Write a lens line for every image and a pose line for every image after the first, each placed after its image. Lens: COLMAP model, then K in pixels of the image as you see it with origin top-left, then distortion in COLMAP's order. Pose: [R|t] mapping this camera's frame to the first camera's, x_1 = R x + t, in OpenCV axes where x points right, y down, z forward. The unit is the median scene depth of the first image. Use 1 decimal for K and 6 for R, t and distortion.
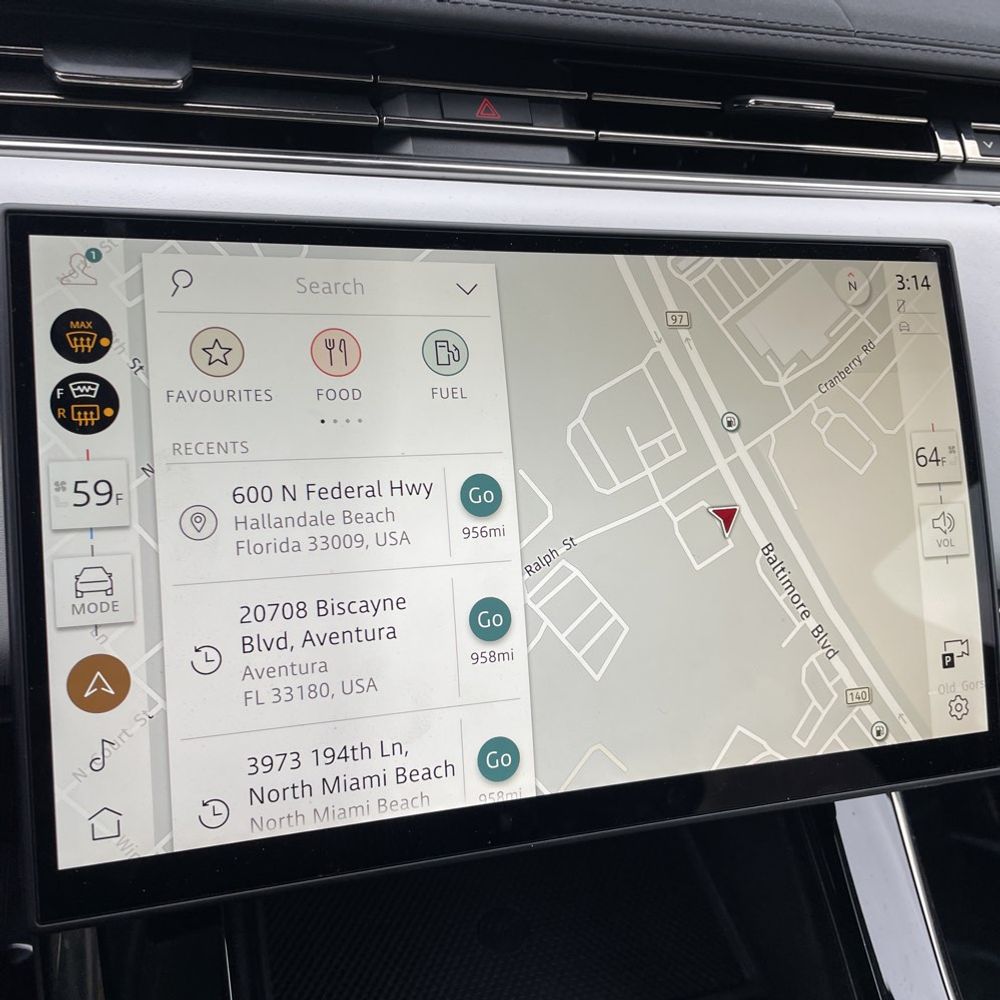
lens RADIAL K [[1002.8, 0, 524.6], [0, 1002.8, 479.7], [0, 0, 1]] dist [0.046314, 0.000000]
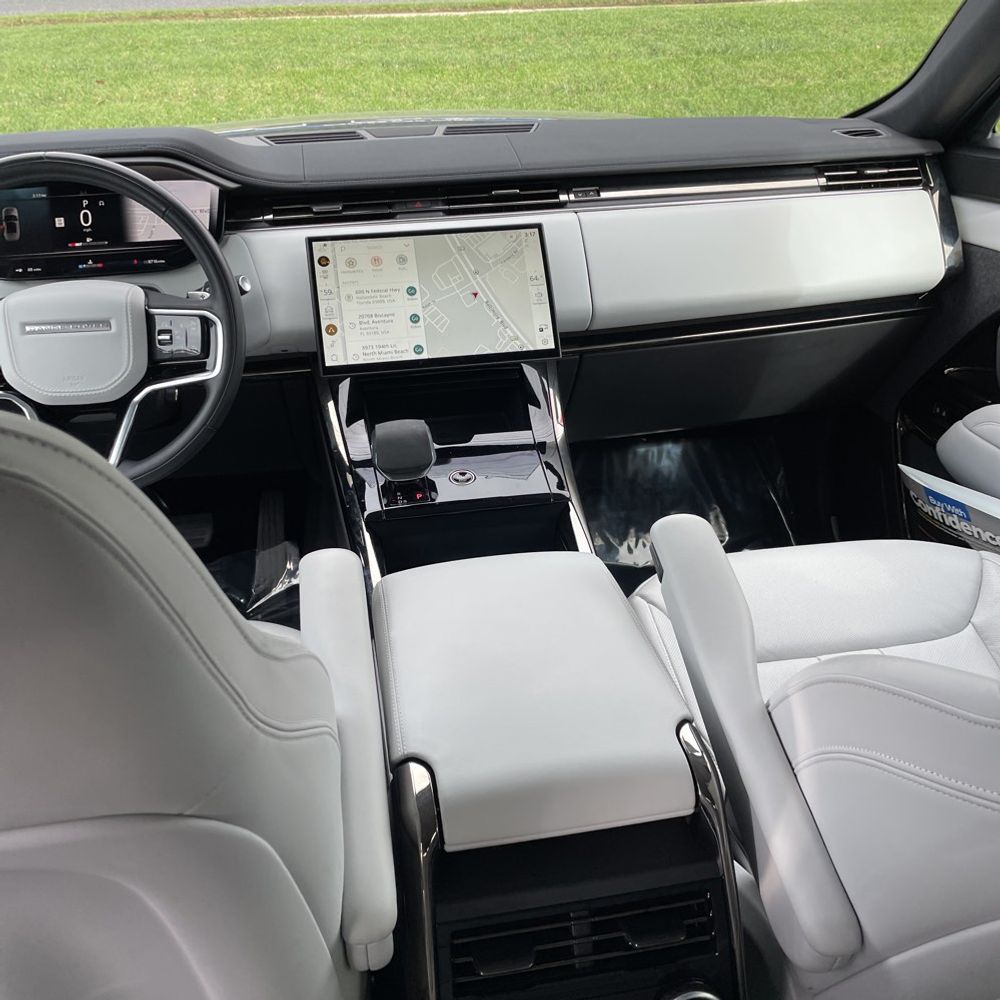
lens RADIAL K [[1002.8, 0, 496.9], [0, 1002.8, 500.7], [0, 0, 1]] dist [0.046314, 0.000000]
pose [[0.979112, -0.079742, -0.187034, 1.047774], [0.065293, 0.994476, -0.082187, 1.285351], [0.192554, 0.068258, 0.978909, -3.081968]]
